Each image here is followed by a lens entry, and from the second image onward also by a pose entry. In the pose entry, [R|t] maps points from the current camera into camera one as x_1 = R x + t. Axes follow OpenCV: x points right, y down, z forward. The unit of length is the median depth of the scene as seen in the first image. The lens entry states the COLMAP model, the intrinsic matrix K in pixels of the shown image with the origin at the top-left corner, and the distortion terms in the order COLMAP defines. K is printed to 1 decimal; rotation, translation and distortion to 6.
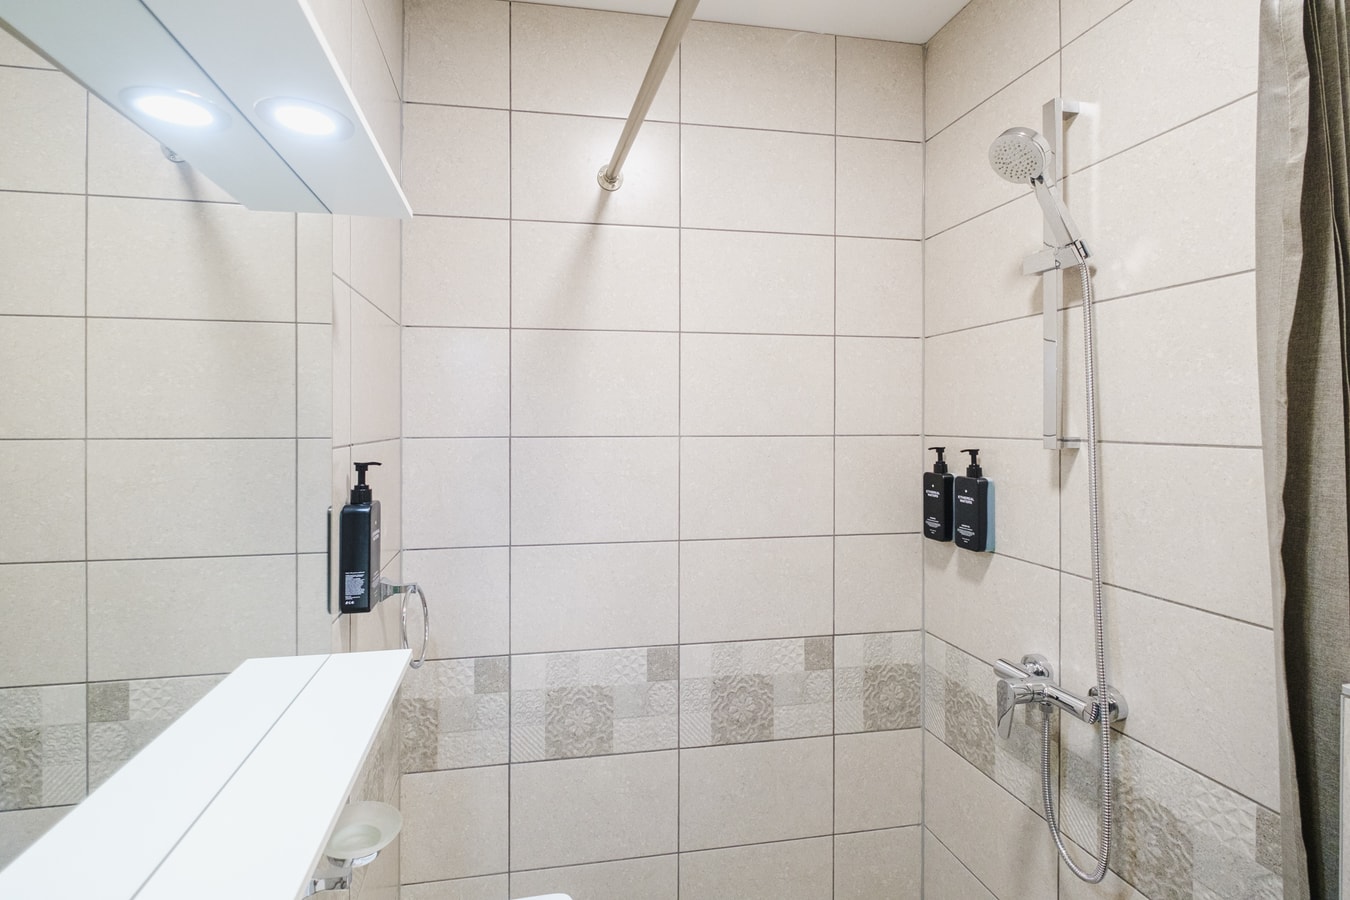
lens RADIAL K [[596.6, 0, 638.9], [0, 596.6, 422.0], [0, 0, 1]] dist [-0.001525, -0.002461]
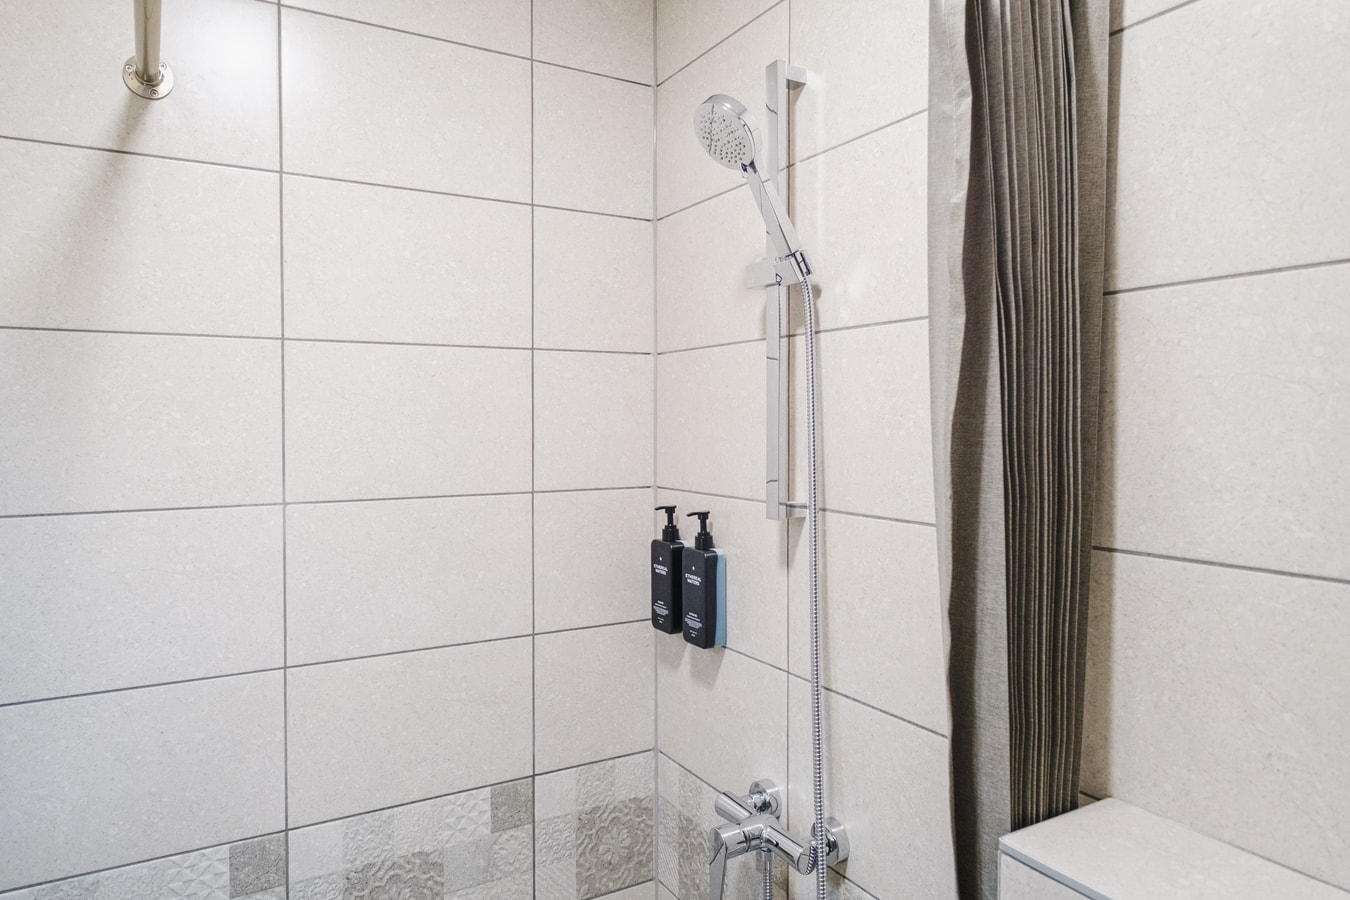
lens RADIAL K [[837.9, 0, 666.3], [0, 837.9, 442.9], [0, 0, 1]] dist [-0.006544, 0.005124]
pose [[0.937367, -0.010675, 0.348179, 0.152413], [0.004284, 0.999808, 0.019121, -0.060945], [-0.348317, -0.016432, 0.937233, 0.029453]]
